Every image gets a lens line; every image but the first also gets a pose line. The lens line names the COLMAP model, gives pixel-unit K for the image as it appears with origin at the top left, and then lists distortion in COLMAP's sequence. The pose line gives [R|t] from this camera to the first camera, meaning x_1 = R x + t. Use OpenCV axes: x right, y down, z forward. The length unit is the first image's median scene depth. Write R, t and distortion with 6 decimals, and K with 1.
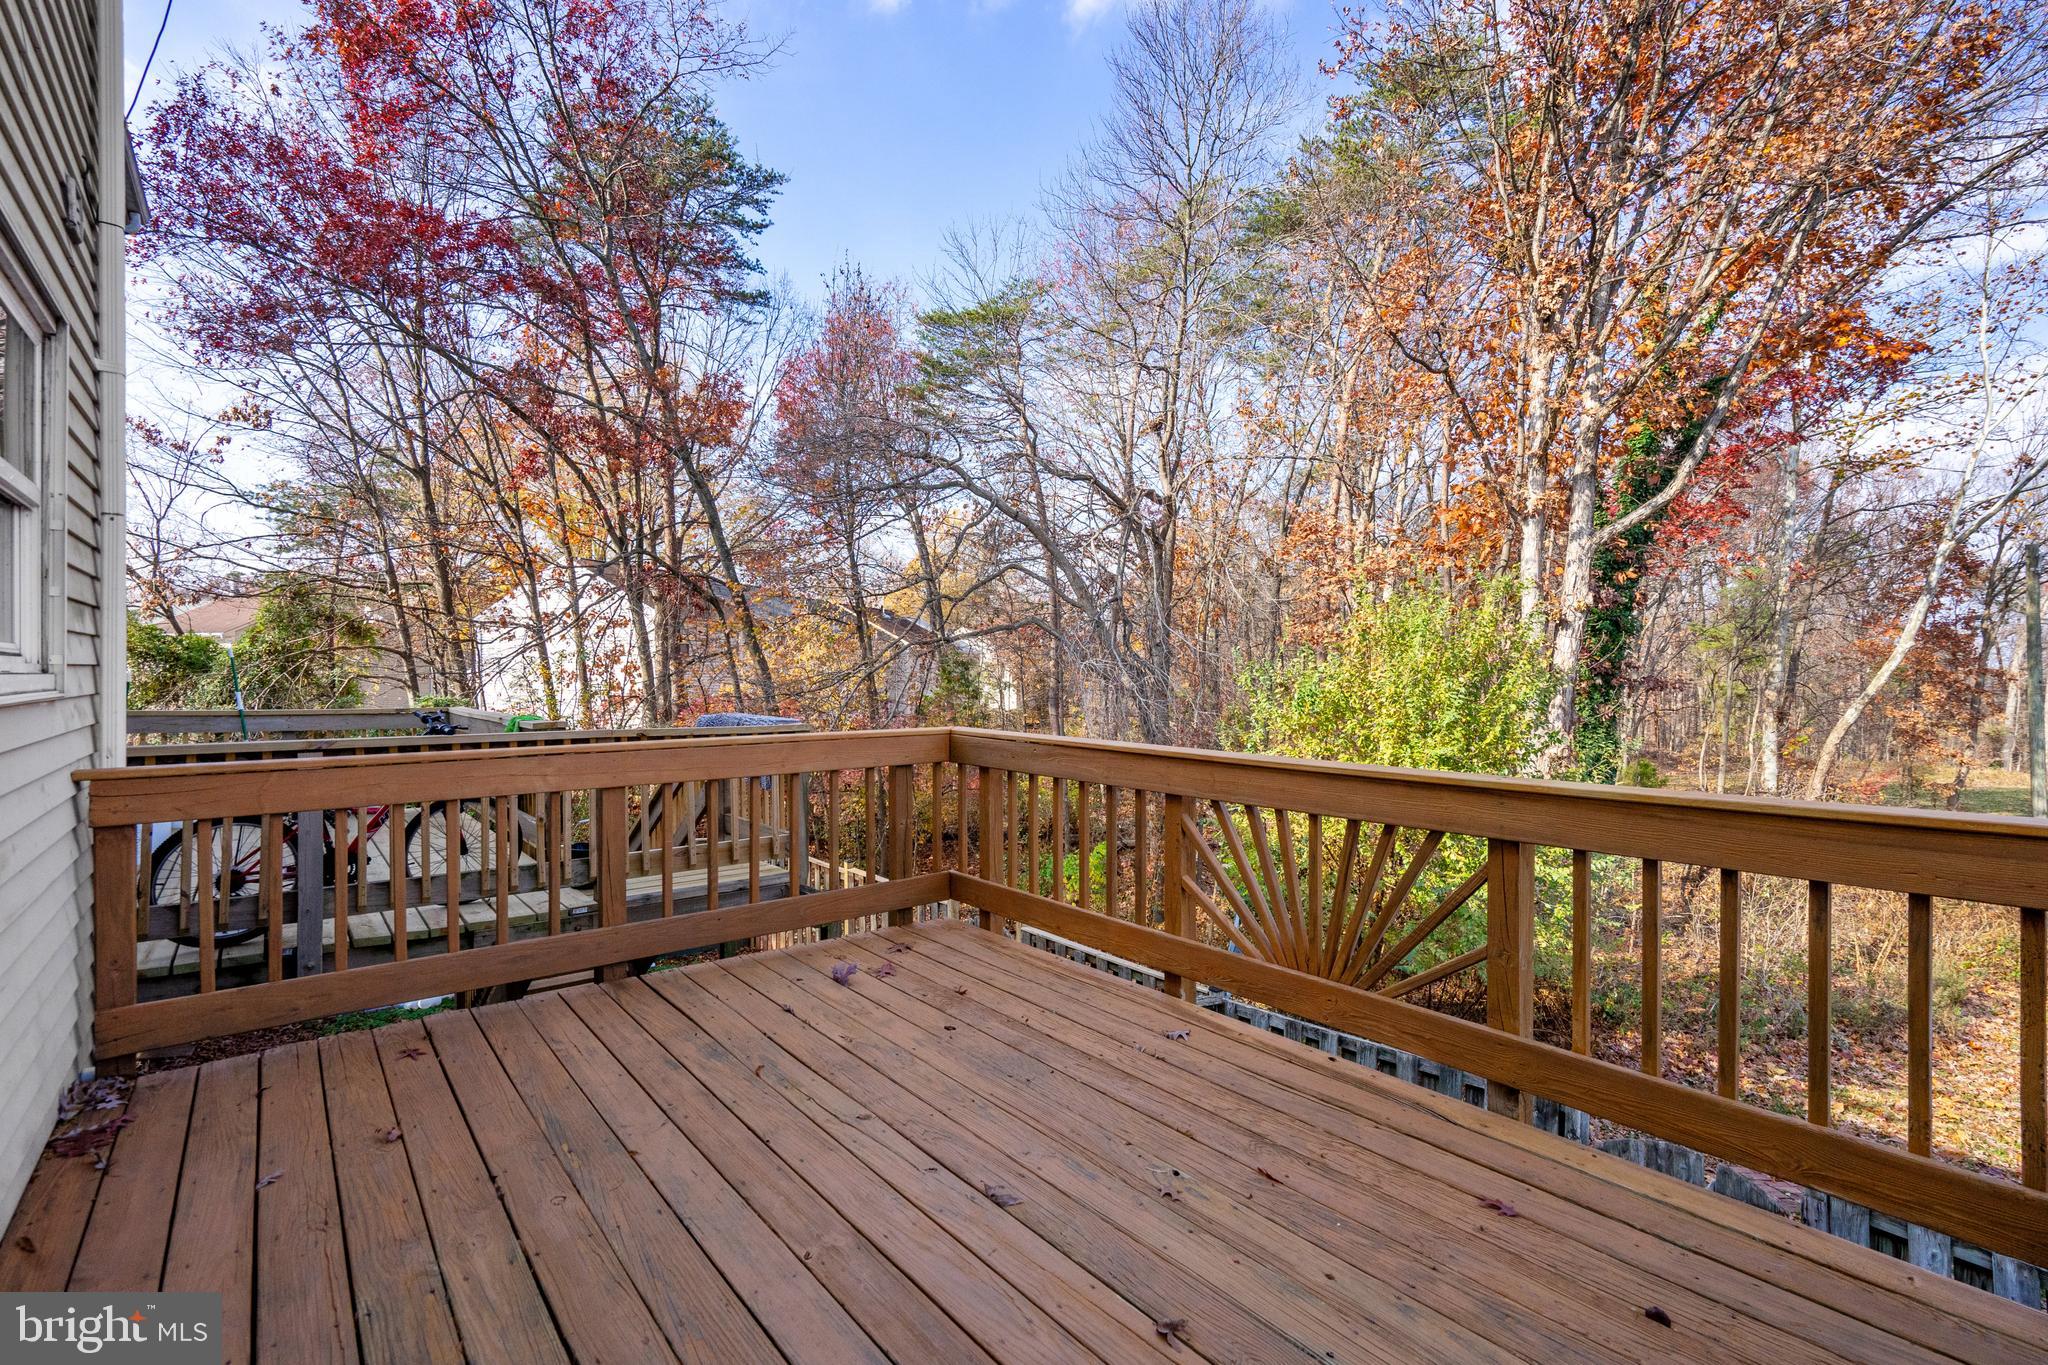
lens RADIAL K [[936.4, 0, 1024.0], [0, 936.4, 682.5], [0, 0, 1]] dist [-0.000976, 0.000037]
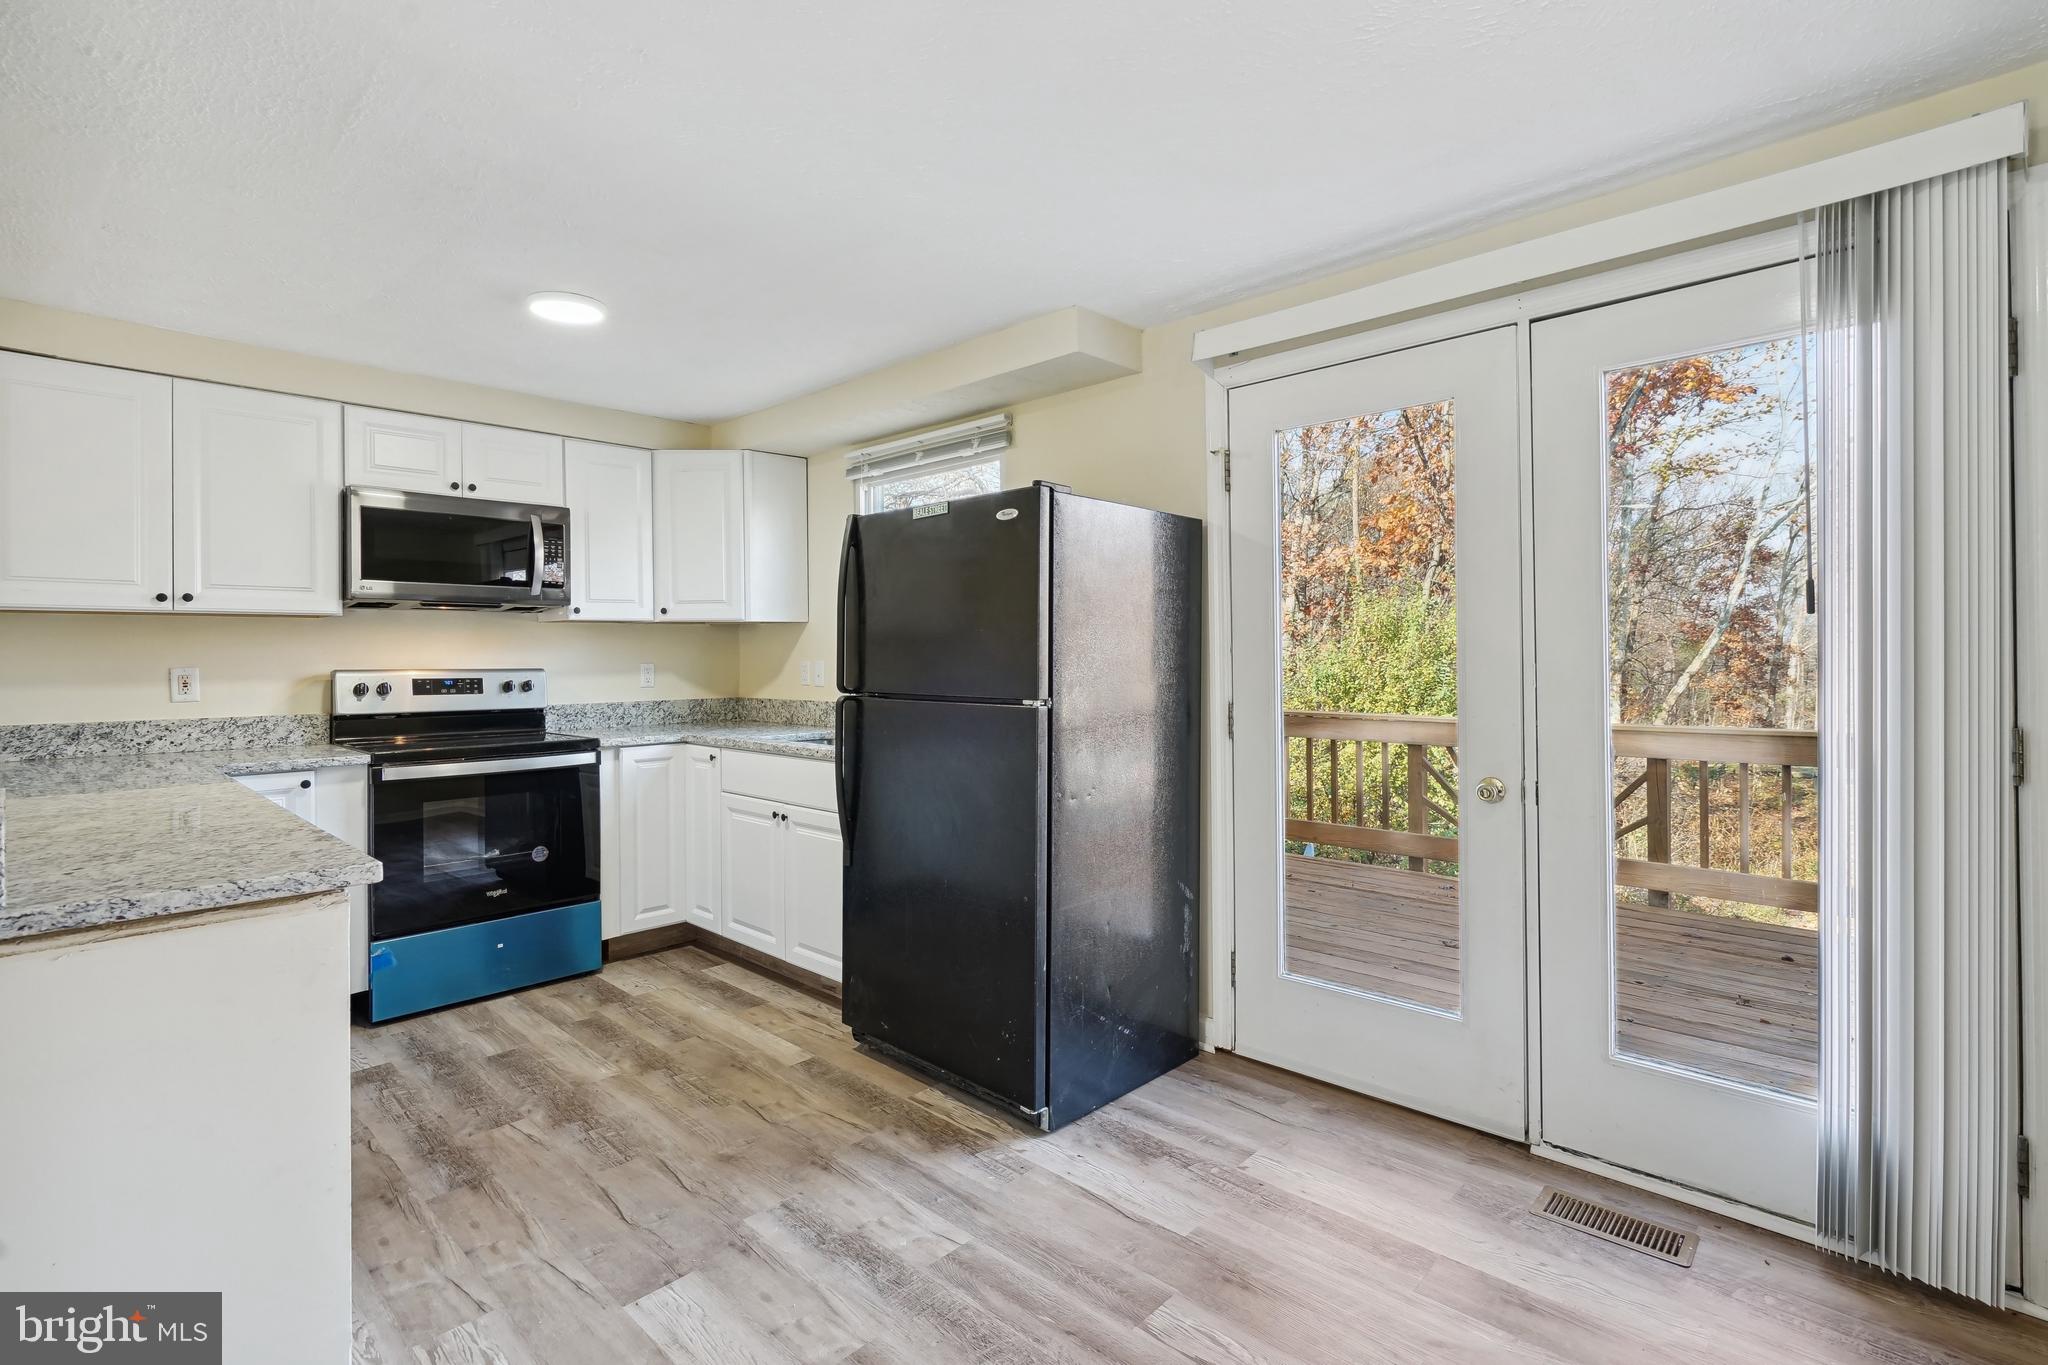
lens RADIAL K [[950.0, 0, 1009.9], [0, 950.0, 653.9], [0, 0, 1]] dist [-0.000842, -0.000146]
pose [[0.991858, -0.012081, 0.126776, -0.096340], [0.013594, 0.999846, -0.011080, -0.002921], [-0.126623, 0.012713, 0.991869, -0.067883]]
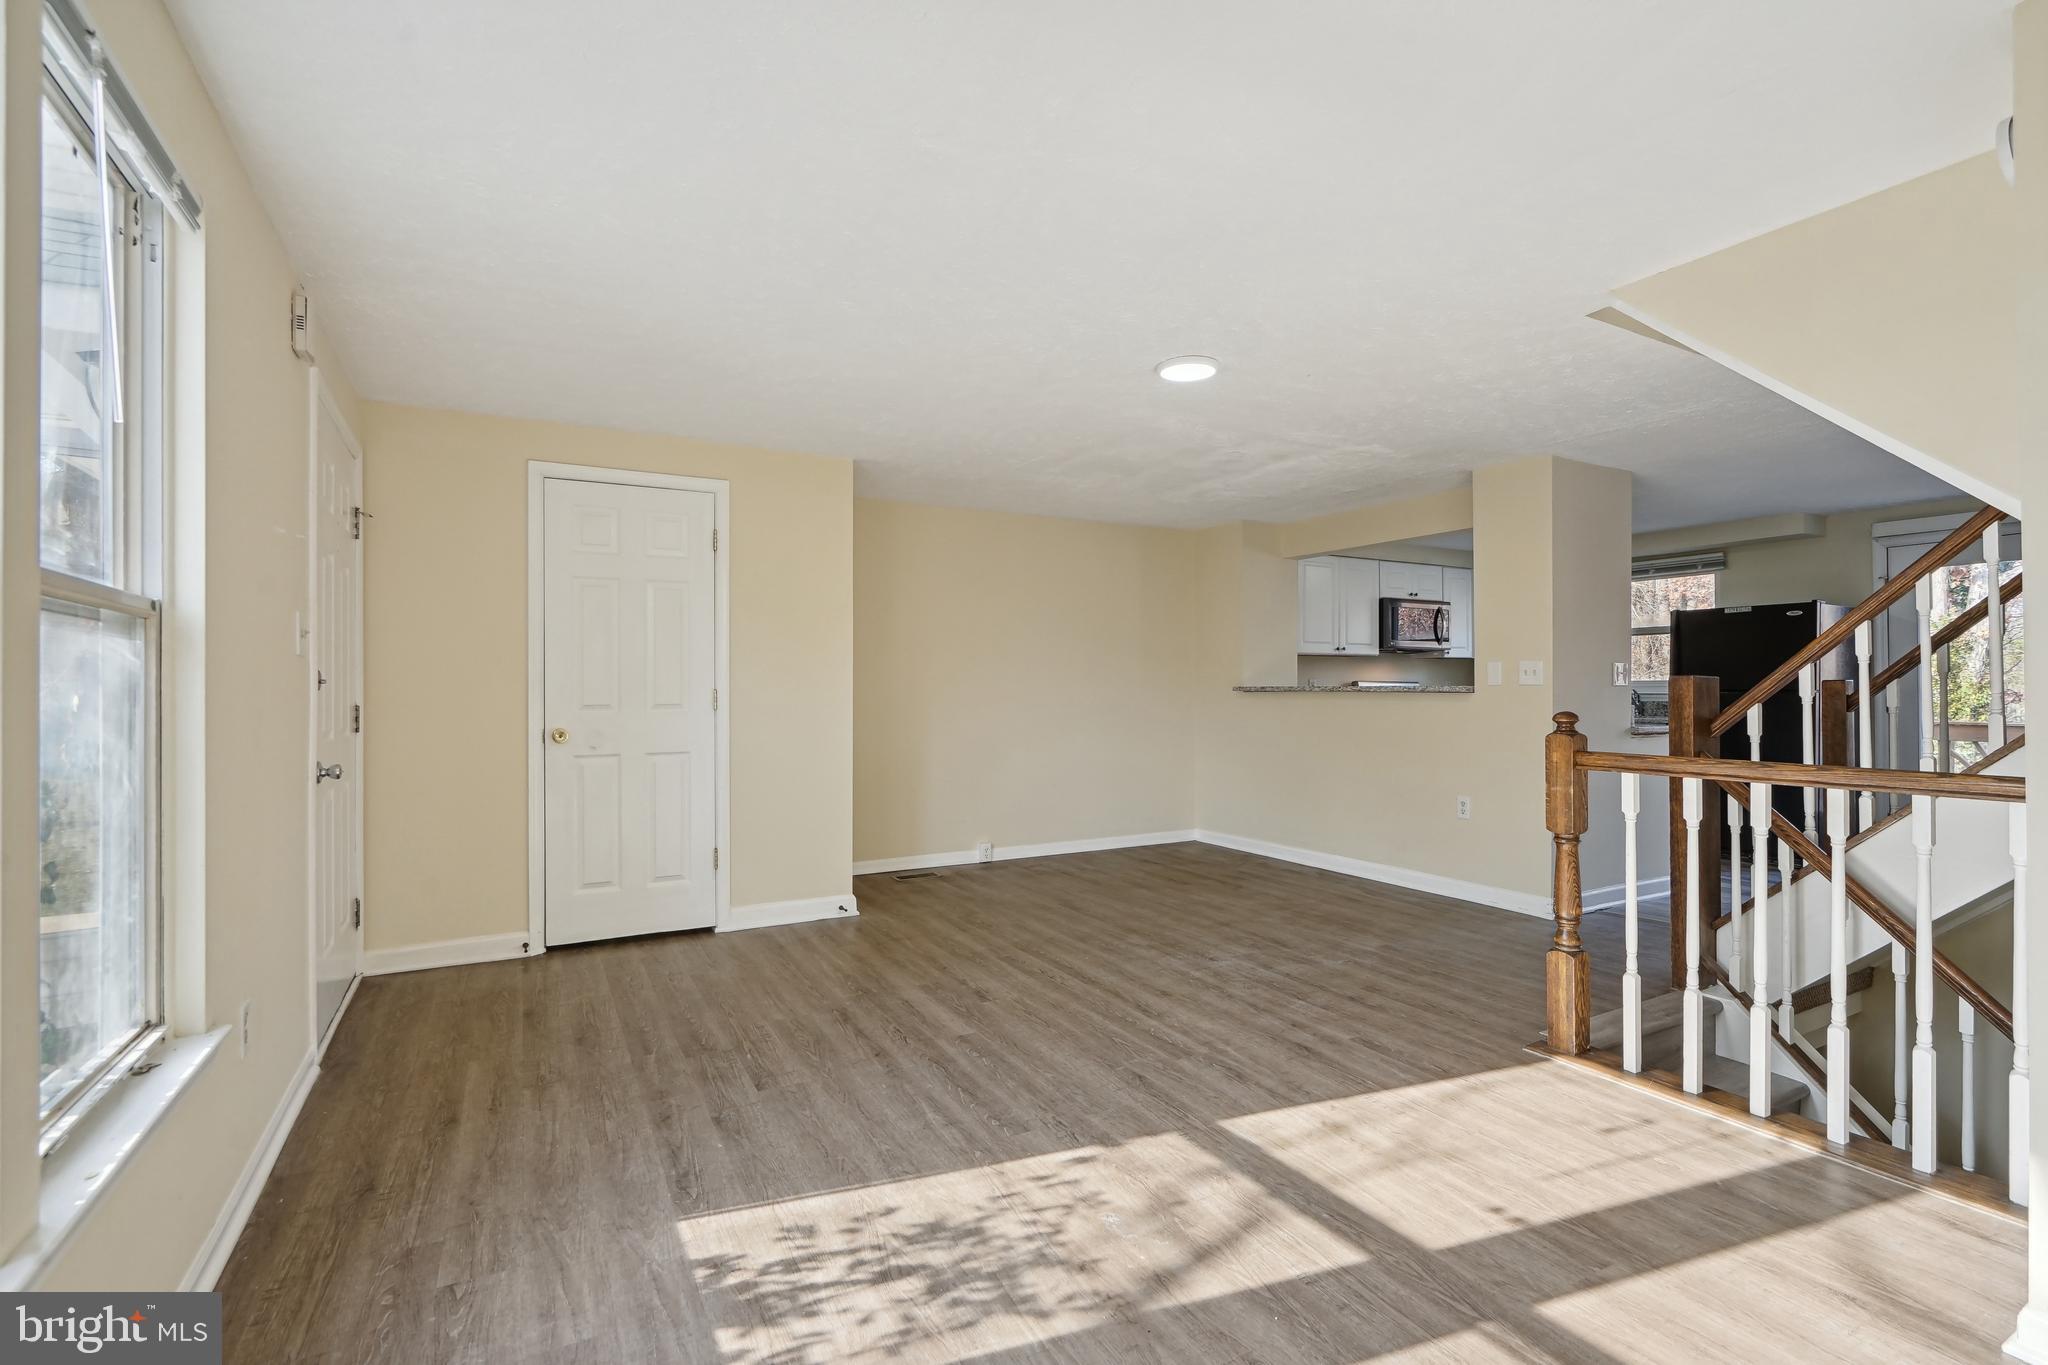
lens RADIAL K [[936.4, 0, 1024.0], [0, 936.4, 682.5], [0, 0, 1]] dist [-0.000976, 0.000037]
pose [[0.986266, -0.005862, -0.165061, -0.226112], [0.002709, 0.999810, -0.019323, 0.002294], [0.165143, 0.018611, 0.986094, -0.221271]]
